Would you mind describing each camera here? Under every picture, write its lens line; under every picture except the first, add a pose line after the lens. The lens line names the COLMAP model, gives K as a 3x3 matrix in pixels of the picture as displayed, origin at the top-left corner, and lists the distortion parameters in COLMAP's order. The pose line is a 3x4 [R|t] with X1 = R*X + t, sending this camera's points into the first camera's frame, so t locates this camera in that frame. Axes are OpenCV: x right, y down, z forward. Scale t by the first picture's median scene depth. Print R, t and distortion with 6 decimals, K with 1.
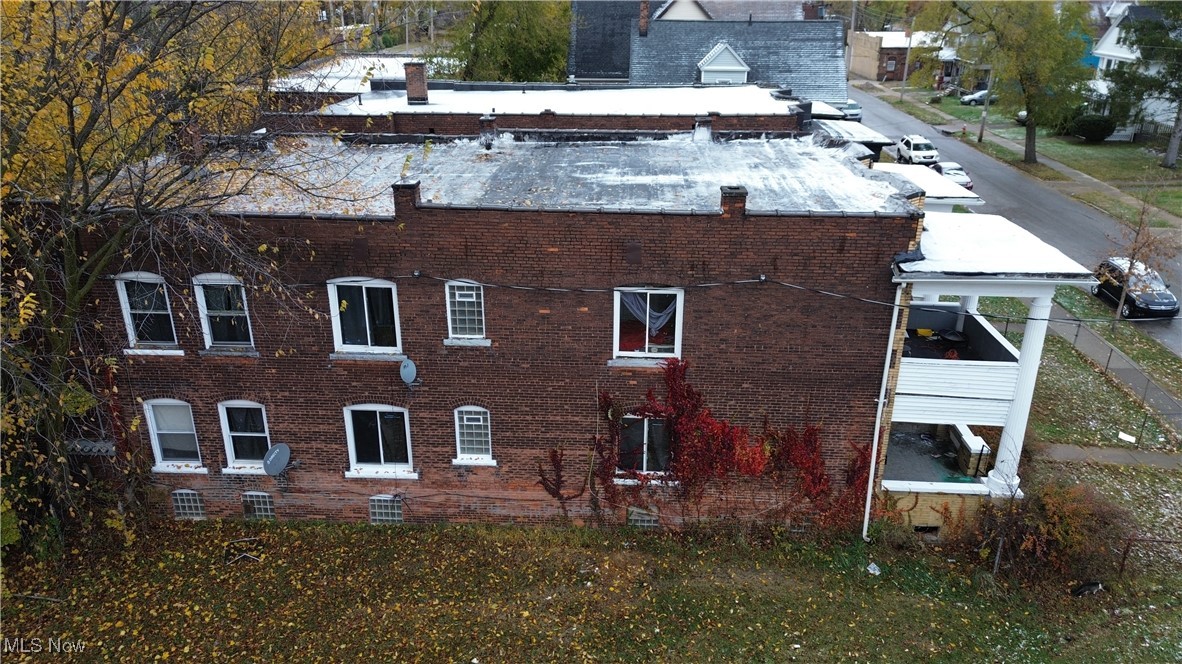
lens RADIAL K [[817.1, 0, 591.0], [0, 817.1, 332.0], [0, 0, 1]] dist [0.062035, -0.045337]
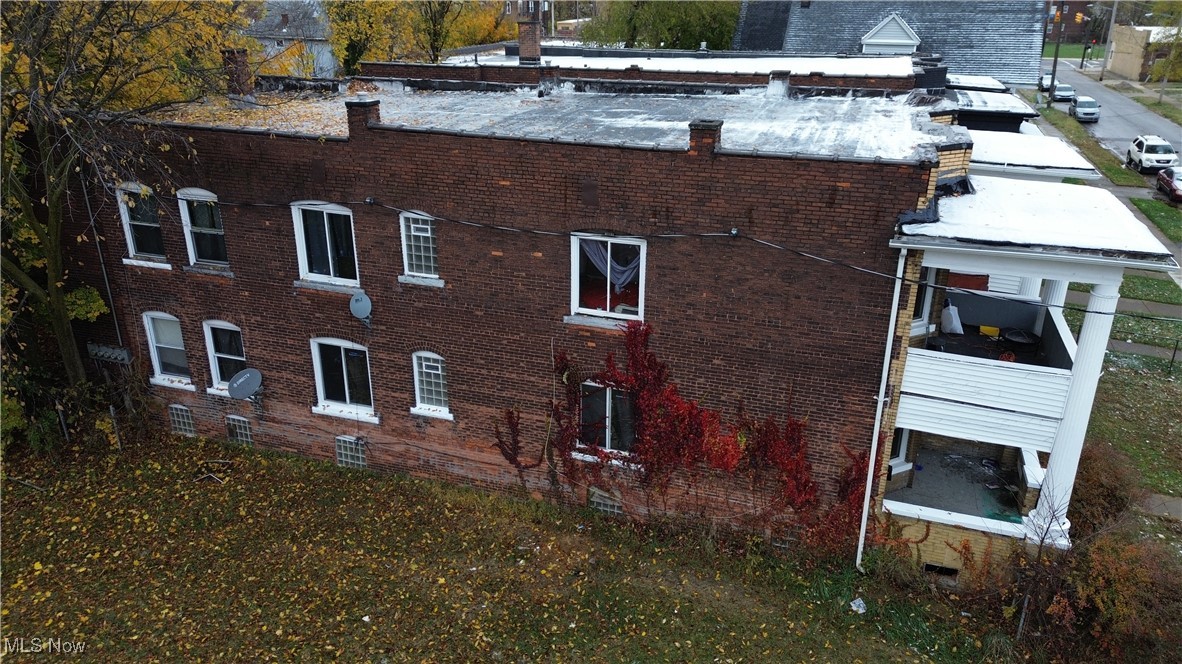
lens RADIAL K [[817.1, 0, 591.0], [0, 817.1, 332.0], [0, 0, 1]] dist [0.062035, -0.045337]
pose [[0.963958, 0.105720, -0.244149, 0.254941], [-0.105578, 0.994317, 0.013705, 0.035374], [0.244210, 0.012566, 0.969641, 0.141262]]
